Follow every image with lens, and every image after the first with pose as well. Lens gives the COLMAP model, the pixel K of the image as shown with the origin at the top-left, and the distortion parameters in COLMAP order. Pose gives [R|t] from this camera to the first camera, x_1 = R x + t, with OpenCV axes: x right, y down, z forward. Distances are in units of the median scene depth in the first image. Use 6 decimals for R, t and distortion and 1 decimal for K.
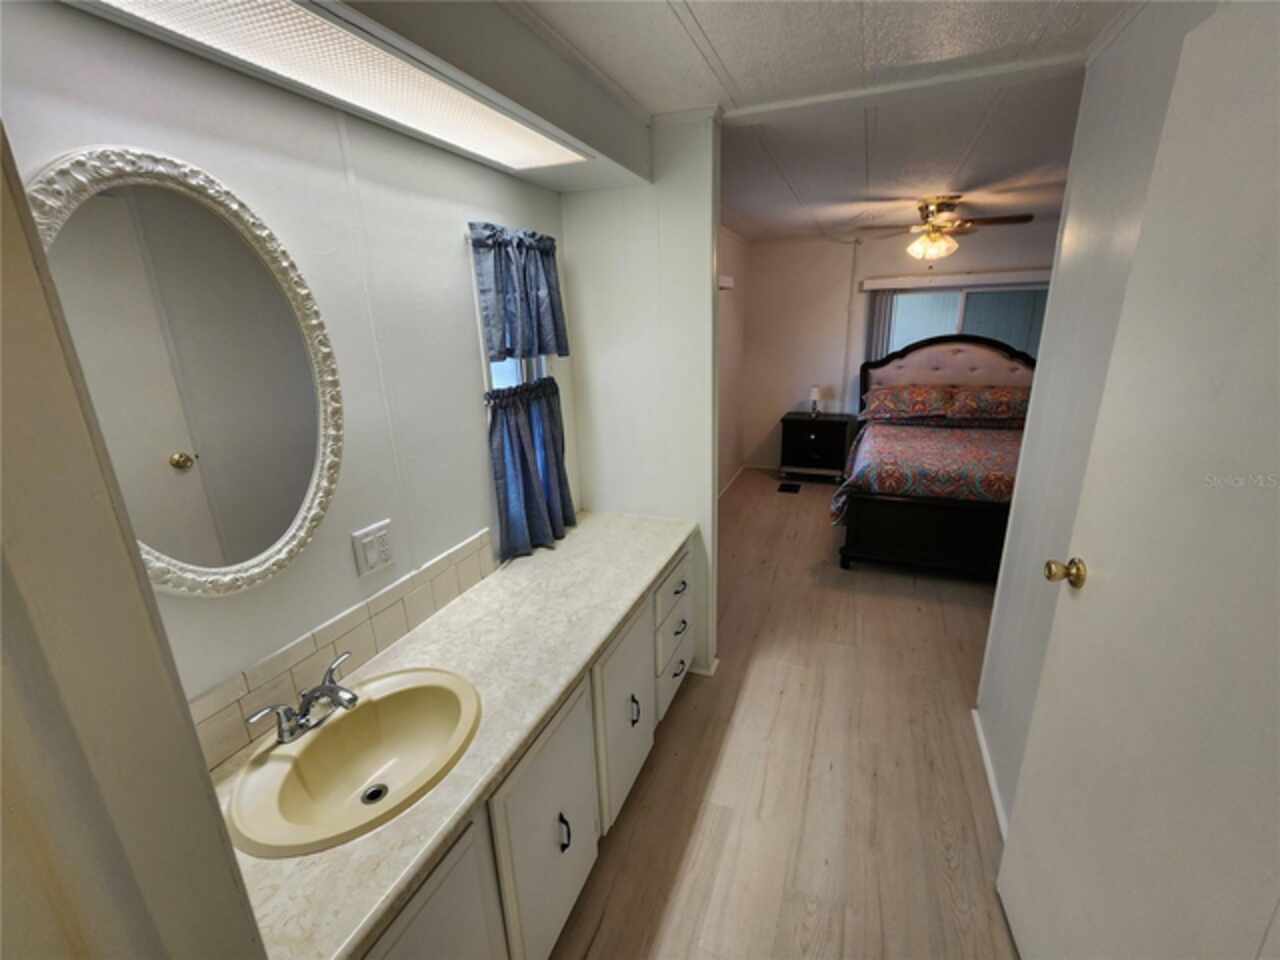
lens RADIAL K [[528.2, 0, 647.6], [0, 528.2, 482.4], [0, 0, 1]] dist [0.001278, 0.000418]
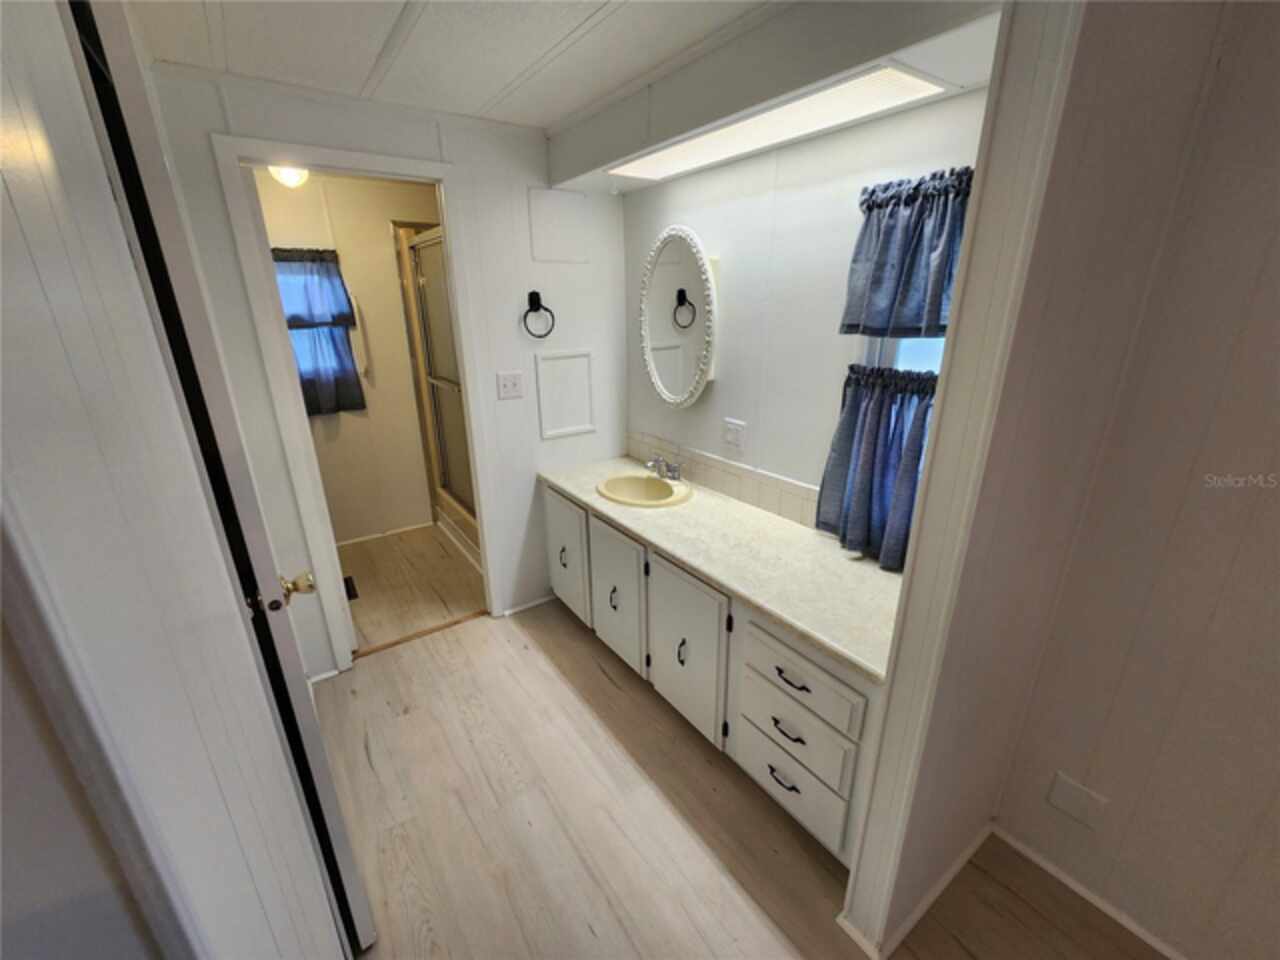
lens RADIAL K [[528.2, 0, 638.5], [0, 528.2, 477.7], [0, 0, 1]] dist [0.001278, 0.000418]
pose [[-0.549667, 0.309206, -0.776053, 0.815844], [-0.213087, 0.846352, 0.488142, -0.424828], [0.807750, 0.433682, -0.399323, 1.274383]]
